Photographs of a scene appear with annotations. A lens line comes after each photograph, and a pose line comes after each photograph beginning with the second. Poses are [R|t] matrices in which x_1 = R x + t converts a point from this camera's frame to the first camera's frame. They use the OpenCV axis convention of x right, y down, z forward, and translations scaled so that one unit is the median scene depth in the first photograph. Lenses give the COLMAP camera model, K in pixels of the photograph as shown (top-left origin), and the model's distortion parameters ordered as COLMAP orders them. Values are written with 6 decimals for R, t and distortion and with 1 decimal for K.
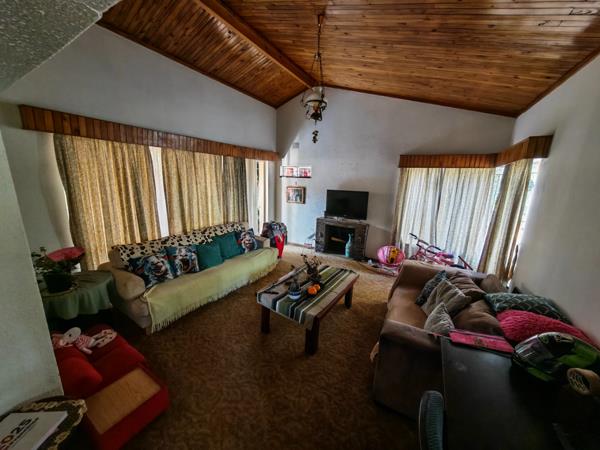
lens RADIAL K [[226.1, 0, 300.0], [0, 226.1, 225.0], [0, 0, 1]] dist [0.001215, 0.000105]
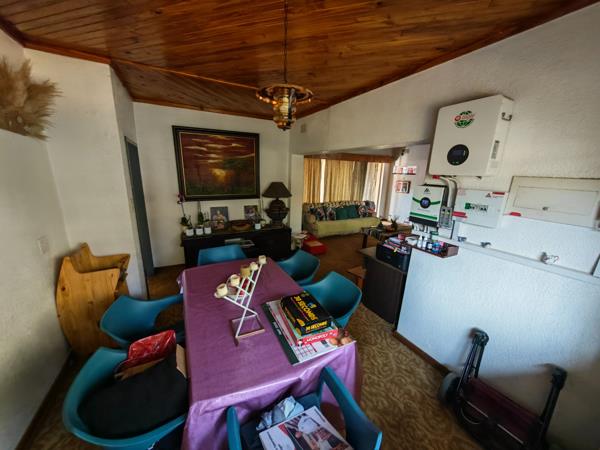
lens RADIAL K [[226.1, 0, 300.0], [0, 226.1, 225.0], [0, 0, 1]] dist [0.001215, 0.000105]
pose [[0.853496, 0.117511, -0.507678, 0.255277], [-0.110990, 0.992881, 0.043226, 0.159233], [0.509143, 0.019454, 0.860462, -0.742561]]
